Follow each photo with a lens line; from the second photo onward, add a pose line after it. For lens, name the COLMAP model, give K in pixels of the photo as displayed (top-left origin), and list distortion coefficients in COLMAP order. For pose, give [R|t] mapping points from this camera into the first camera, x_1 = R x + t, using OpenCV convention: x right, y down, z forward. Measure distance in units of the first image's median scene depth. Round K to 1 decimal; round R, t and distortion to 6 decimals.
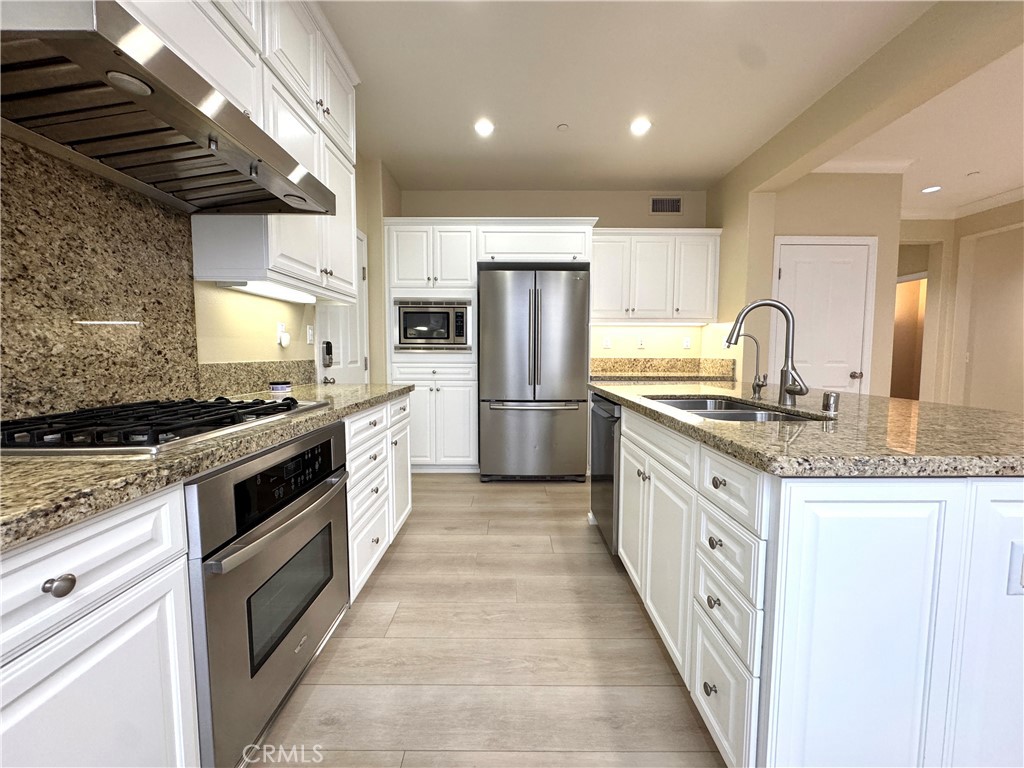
lens RADIAL K [[413.7, 0, 514.6], [0, 413.7, 383.0], [0, 0, 1]] dist [-0.001570, 0.000399]
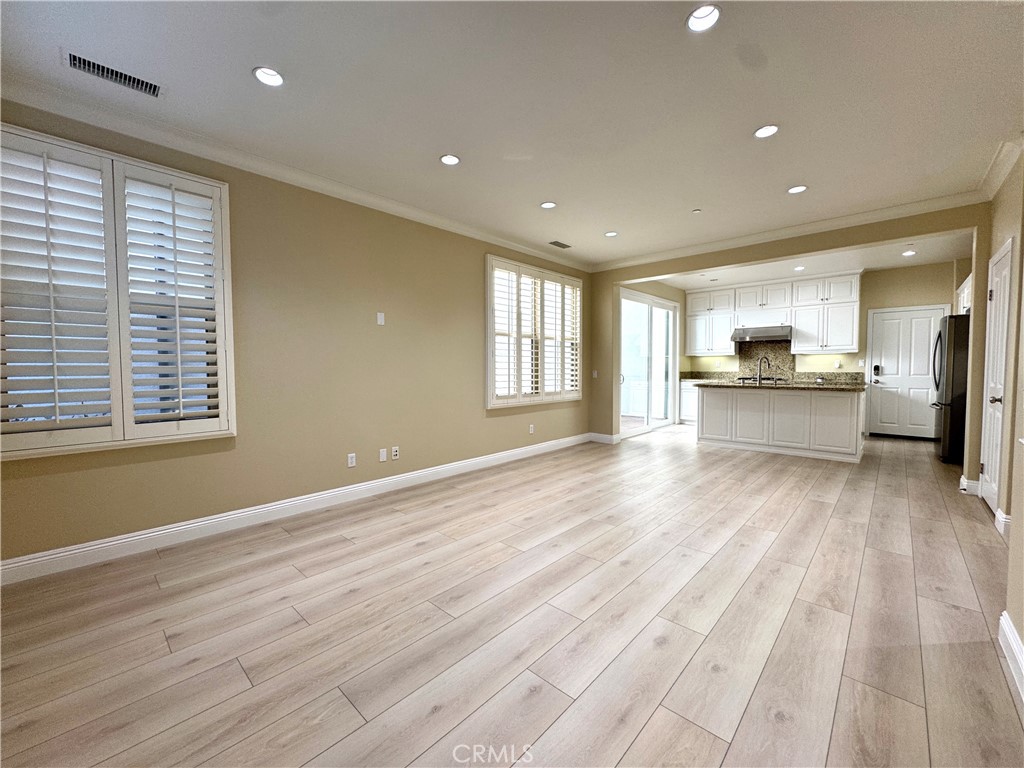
lens RADIAL K [[413.7, 0, 512.2], [0, 413.7, 383.5], [0, 0, 1]] dist [-0.001570, 0.000399]
pose [[-0.685670, 0.031399, -0.727235, 2.754306], [-0.051368, 0.994491, 0.091370, -0.102924], [0.726098, 0.100007, -0.680280, 1.081183]]
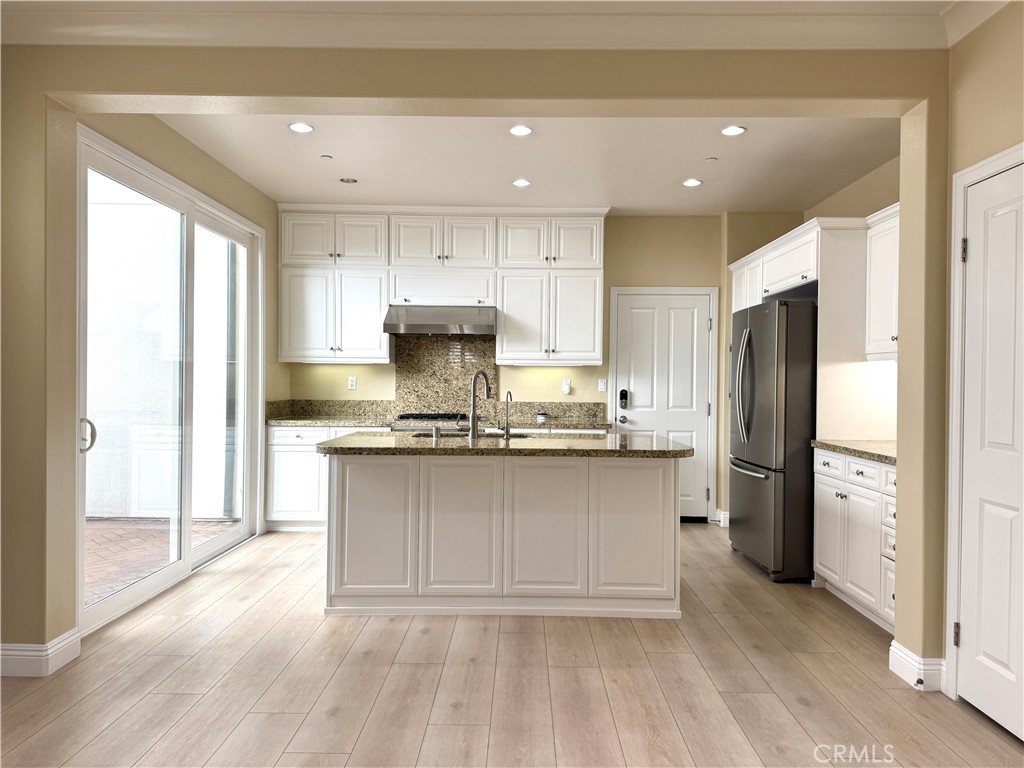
lens RADIAL K [[719.5, 0, 515.4], [0, 719.5, 382.2], [0, 0, 1]] dist [0.073668, -0.025786]
pose [[-0.015429, 0.000761, -0.999881, 1.839615], [-0.084692, 0.996405, 0.002065, -0.097330], [0.996288, 0.084714, -0.015309, 0.665830]]
